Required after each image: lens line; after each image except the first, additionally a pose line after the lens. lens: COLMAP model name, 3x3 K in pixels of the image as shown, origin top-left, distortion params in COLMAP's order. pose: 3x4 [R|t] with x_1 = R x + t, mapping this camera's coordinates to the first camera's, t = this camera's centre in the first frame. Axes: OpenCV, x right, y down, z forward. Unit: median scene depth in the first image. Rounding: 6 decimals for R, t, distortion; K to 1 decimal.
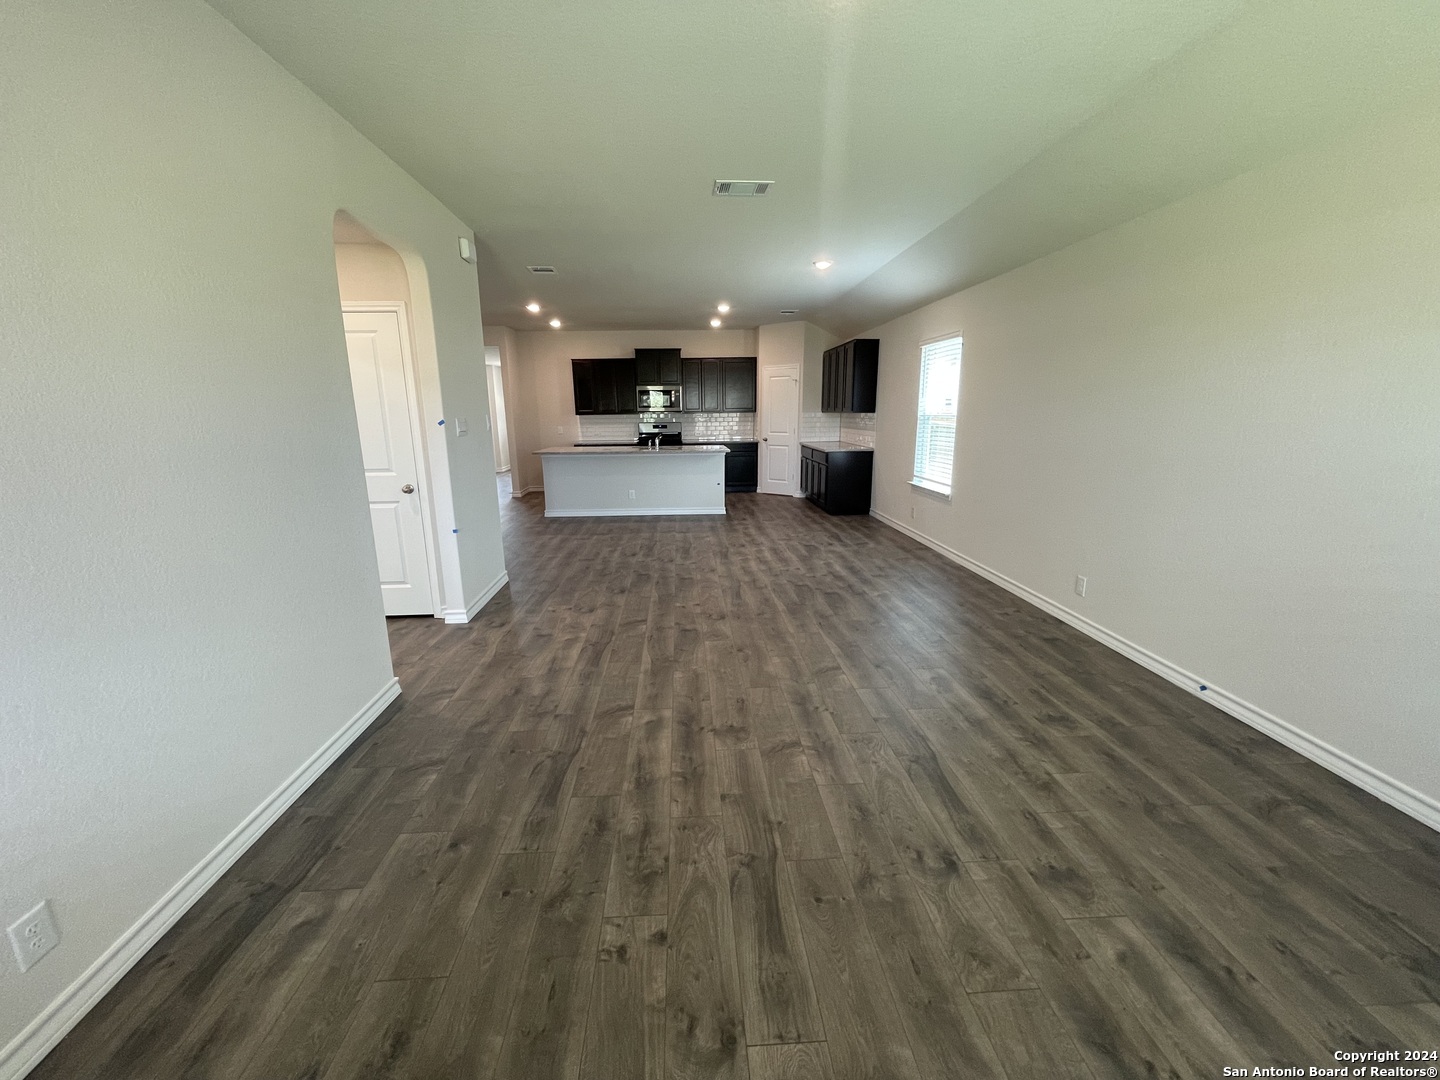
lens RADIAL K [[580.1, 0, 716.6], [0, 580.1, 541.5], [0, 0, 1]] dist [0.000266, 0.000104]
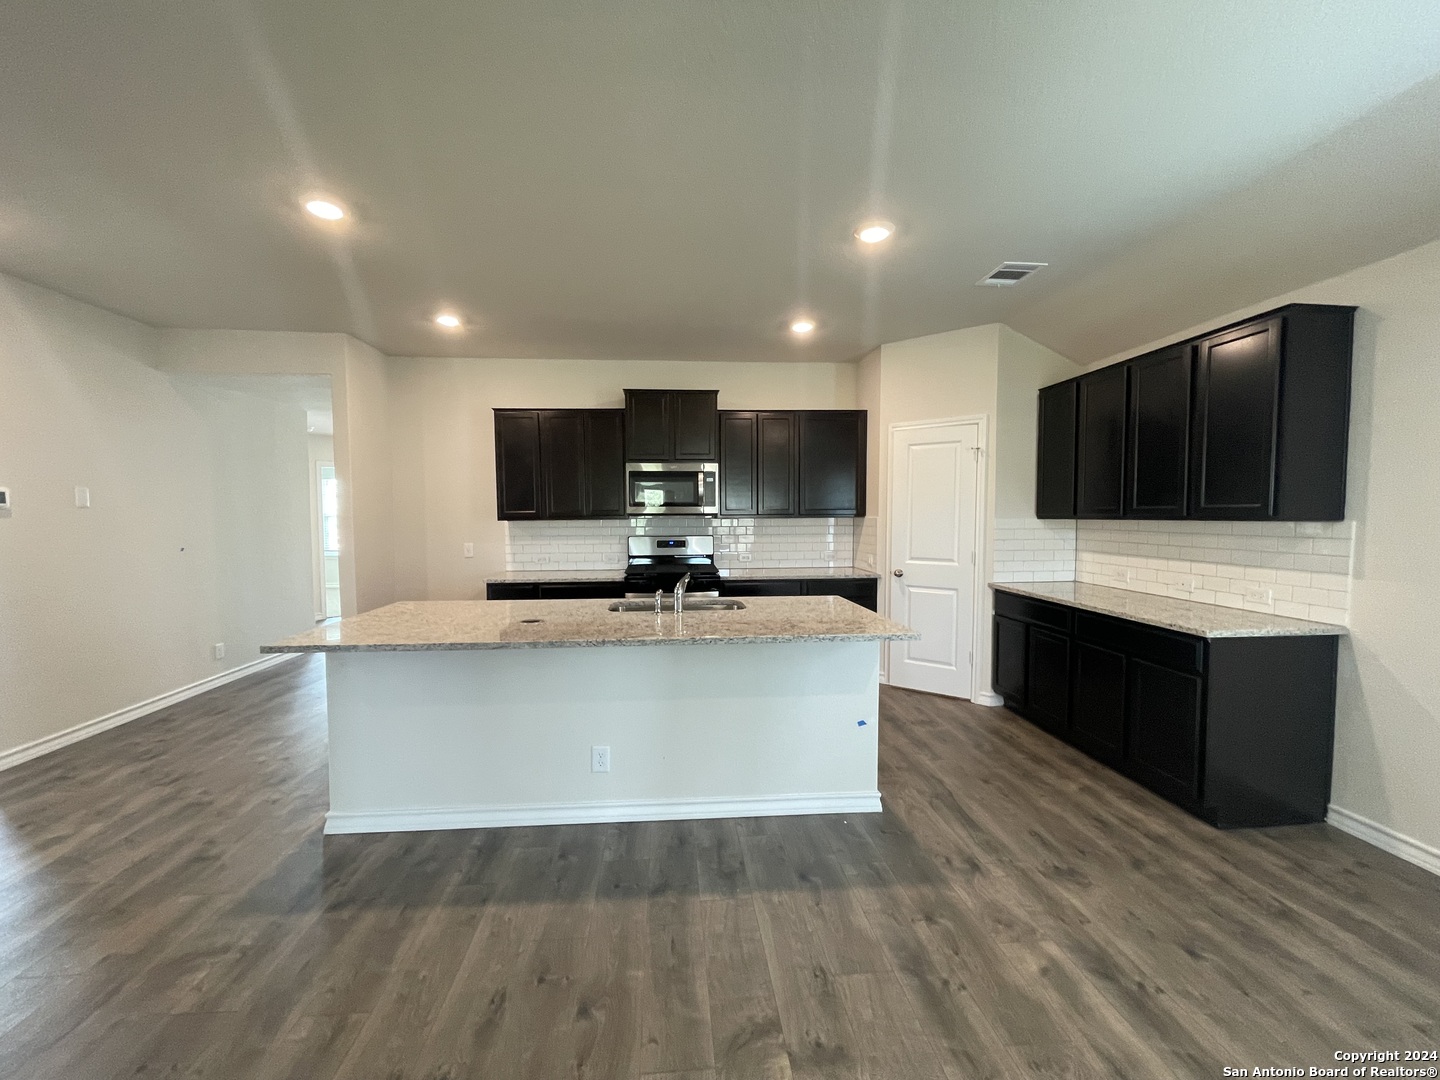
lens RADIAL K [[580.1, 0, 720.8], [0, 580.1, 541.4], [0, 0, 1]] dist [0.000266, 0.000104]
pose [[0.999388, 0.002597, 0.034881, -0.075759], [0.003388, 0.985364, -0.170427, -0.120858], [-0.034813, 0.170441, 0.984753, 0.533577]]
